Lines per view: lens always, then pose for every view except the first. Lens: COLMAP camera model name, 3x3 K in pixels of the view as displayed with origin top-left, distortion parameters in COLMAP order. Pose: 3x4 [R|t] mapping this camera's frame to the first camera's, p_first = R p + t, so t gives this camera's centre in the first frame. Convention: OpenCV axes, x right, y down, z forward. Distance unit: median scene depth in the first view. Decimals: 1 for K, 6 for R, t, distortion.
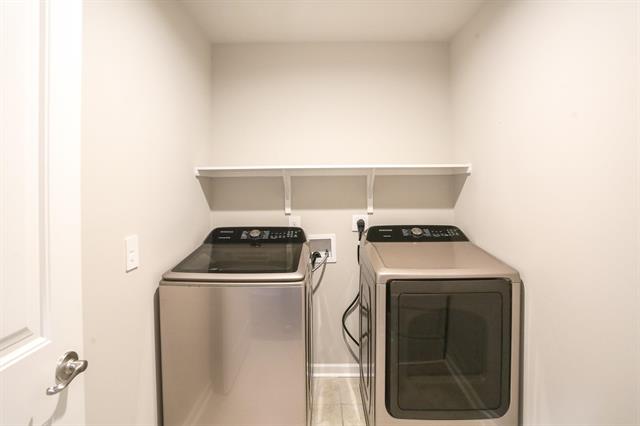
lens RADIAL K [[318.7, 0, 319.9], [0, 318.7, 193.0], [0, 0, 1]] dist [-0.004871, 0.000142]
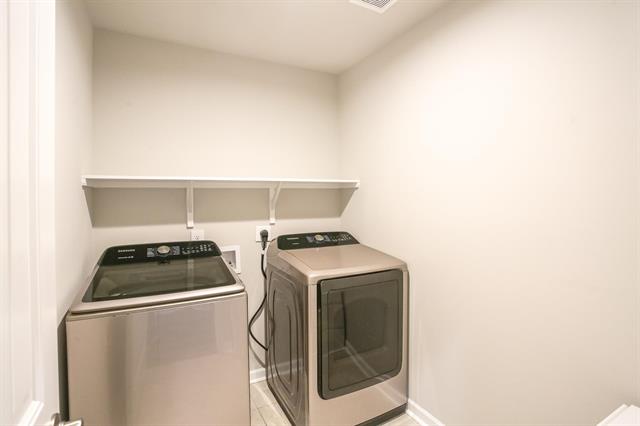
lens RADIAL K [[308.5, 0, 317.5], [0, 308.5, 201.6], [0, 0, 1]] dist [-0.042589, 0.029435]
pose [[0.894378, -0.004856, 0.447285, -0.192894], [0.010418, 0.999896, -0.009977, 0.001675], [-0.447190, 0.013583, 0.894336, 0.016149]]
